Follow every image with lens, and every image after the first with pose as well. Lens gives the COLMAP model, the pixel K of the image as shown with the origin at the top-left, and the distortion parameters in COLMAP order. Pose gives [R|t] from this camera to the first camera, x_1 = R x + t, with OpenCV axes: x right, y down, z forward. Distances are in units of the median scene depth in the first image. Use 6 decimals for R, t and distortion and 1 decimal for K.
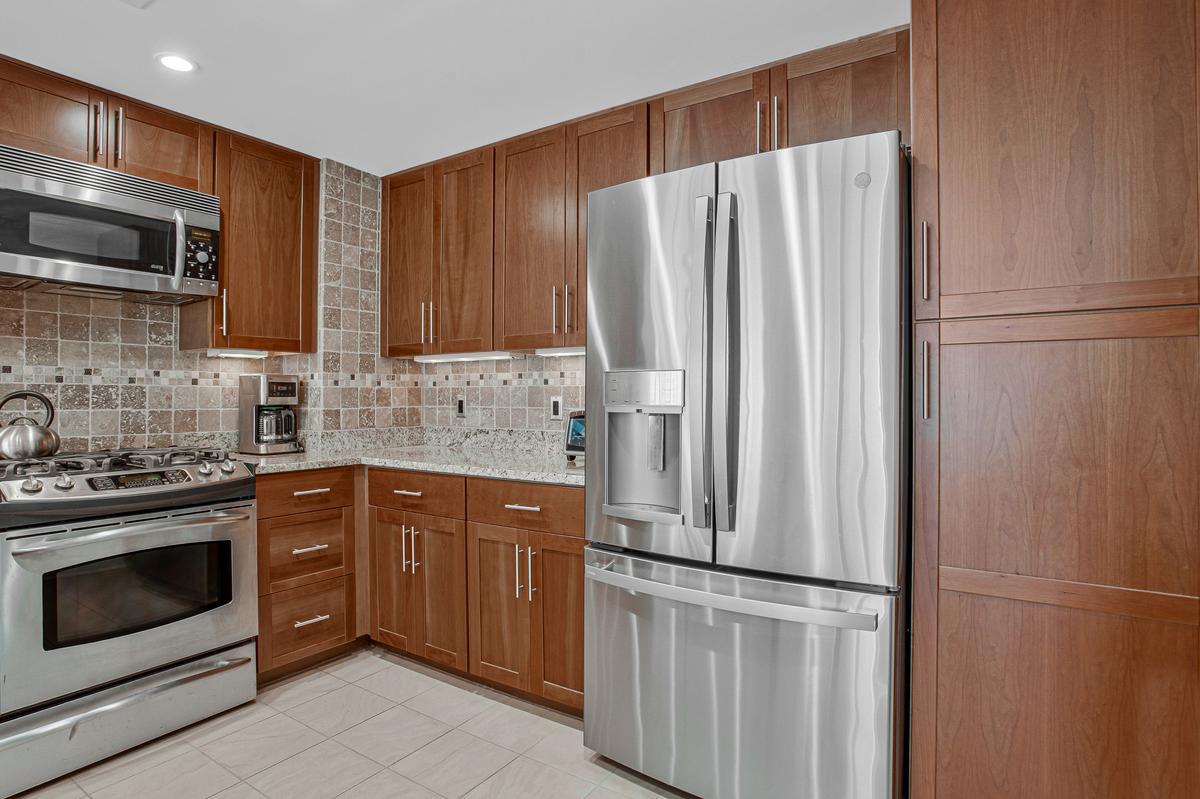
lens RADIAL K [[639.2, 0, 600.0], [0, 639.2, 399.5], [0, 0, 1]] dist [-0.021635, 0.000249]
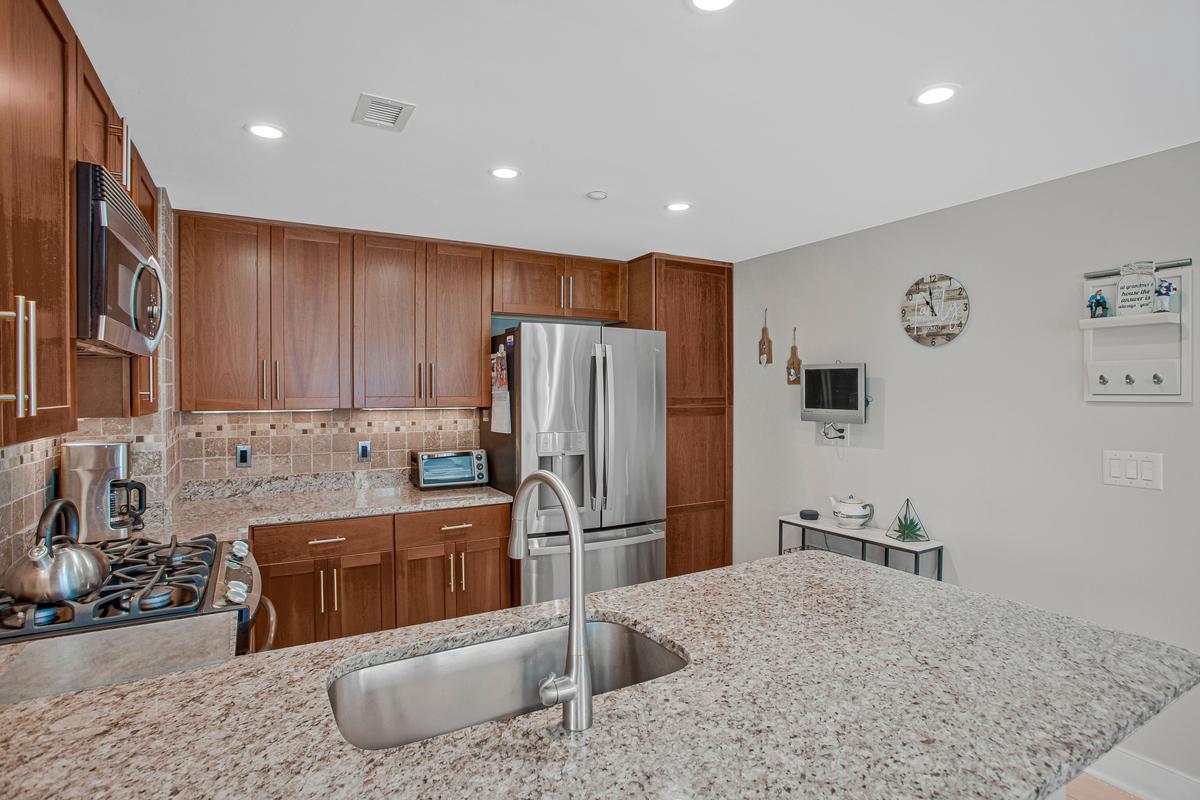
lens RADIAL K [[619.5, 0, 597.0], [0, 619.5, 414.8], [0, 0, 1]] dist [-0.022420, 0.000552]
pose [[0.463322, -0.032014, 0.885612, -0.871740], [0.000651, 0.999359, 0.035785, -0.094900], [-0.886190, -0.016003, 0.463046, 0.064830]]
